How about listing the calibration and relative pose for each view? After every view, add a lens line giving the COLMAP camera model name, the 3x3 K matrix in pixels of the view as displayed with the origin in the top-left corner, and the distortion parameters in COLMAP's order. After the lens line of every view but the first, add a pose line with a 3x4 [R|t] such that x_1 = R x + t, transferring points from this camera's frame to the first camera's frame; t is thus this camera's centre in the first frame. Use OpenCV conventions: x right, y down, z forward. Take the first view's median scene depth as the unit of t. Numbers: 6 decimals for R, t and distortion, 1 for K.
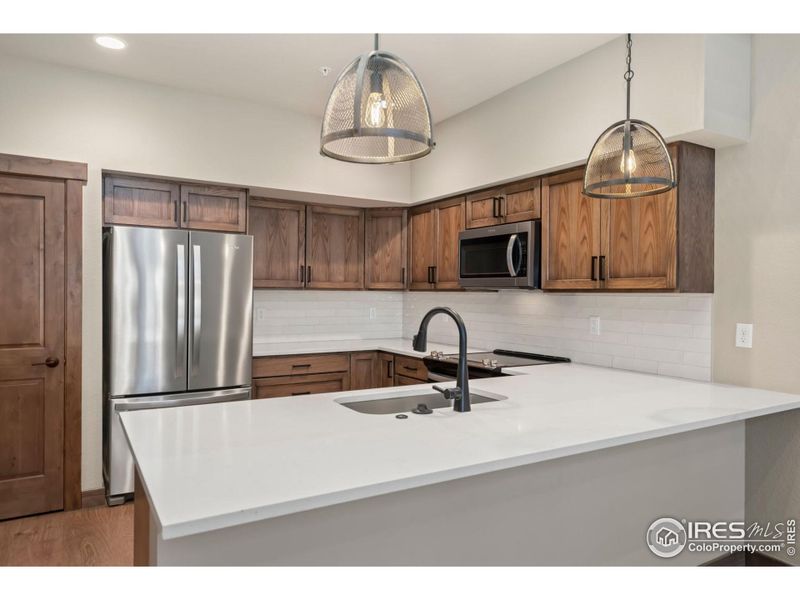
lens RADIAL K [[547.7, 0, 394.0], [0, 547.7, 298.4], [0, 0, 1]] dist [0.013070, 0.001170]
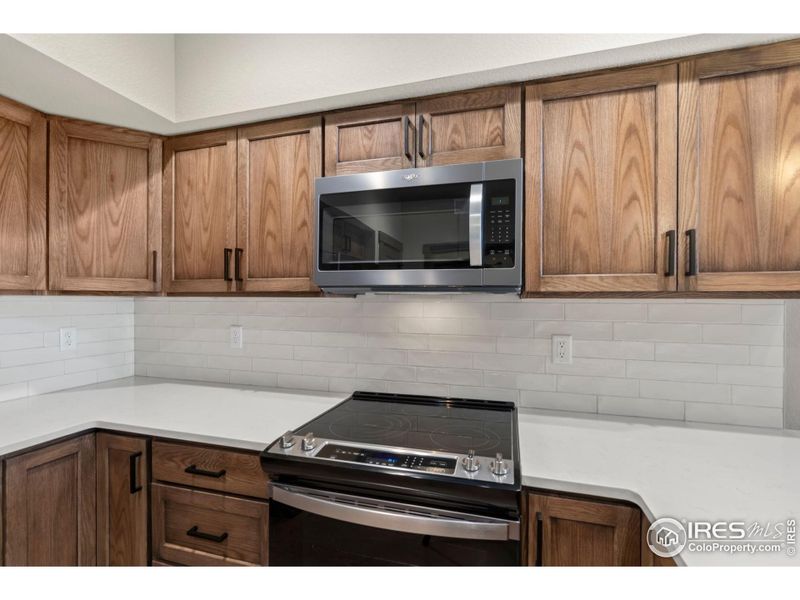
lens RADIAL K [[361.3, 0, 402.1], [0, 361.3, 299.8], [0, 0, 1]] dist [-0.001126, 0.000175]
pose [[0.731261, -0.007704, 0.682054, -0.048371], [0.009209, 0.999957, 0.001422, -0.008388], [-0.682035, 0.005241, 0.731300, 0.646613]]
